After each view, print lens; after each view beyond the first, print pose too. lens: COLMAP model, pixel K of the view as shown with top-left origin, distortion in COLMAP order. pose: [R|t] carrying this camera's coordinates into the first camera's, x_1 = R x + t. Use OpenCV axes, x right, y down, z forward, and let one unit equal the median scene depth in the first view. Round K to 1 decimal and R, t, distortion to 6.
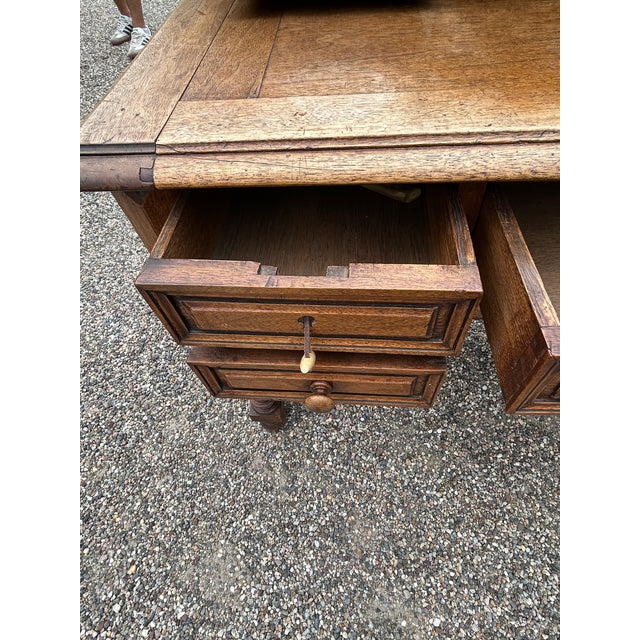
lens RADIAL K [[395.2, 0, 323.7], [0, 395.2, 314.7], [0, 0, 1]] dist [0.000858, 0.002362]
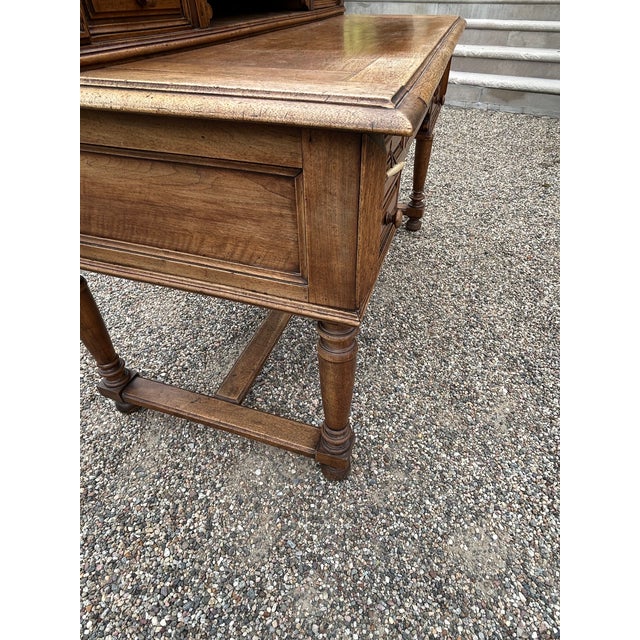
lens RADIAL K [[395.2, 0, 323.7], [0, 395.2, 314.7], [0, 0, 1]] dist [0.000858, 0.002362]
pose [[0.244862, -0.575895, 0.779992, -0.730350], [0.768031, 0.606213, 0.206481, -0.188508], [-0.591753, 0.548499, 0.590743, 0.307810]]
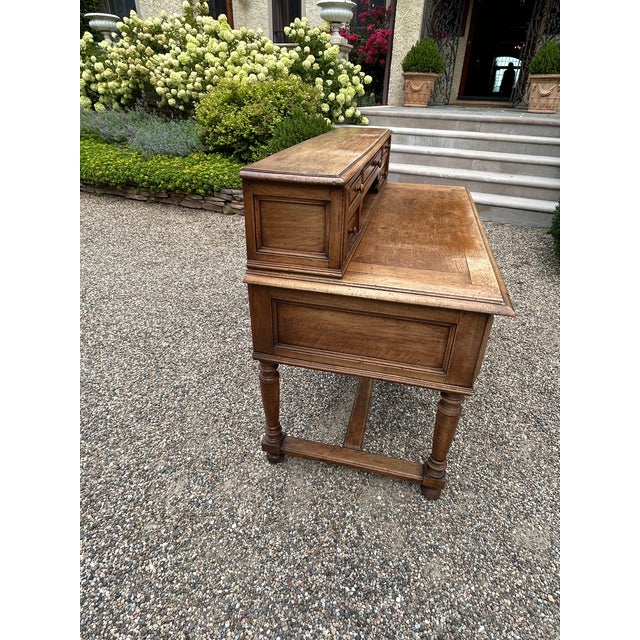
lens RADIAL K [[403.2, 0, 320.0], [0, 403.2, 320.0], [0, 0, 1]] dist [0.003189, 0.004431]
pose [[0.162315, -0.449077, 0.878626, -1.315495], [0.767299, 0.617301, 0.173761, -0.739232], [-0.620409, 0.645964, 0.444774, 0.245092]]
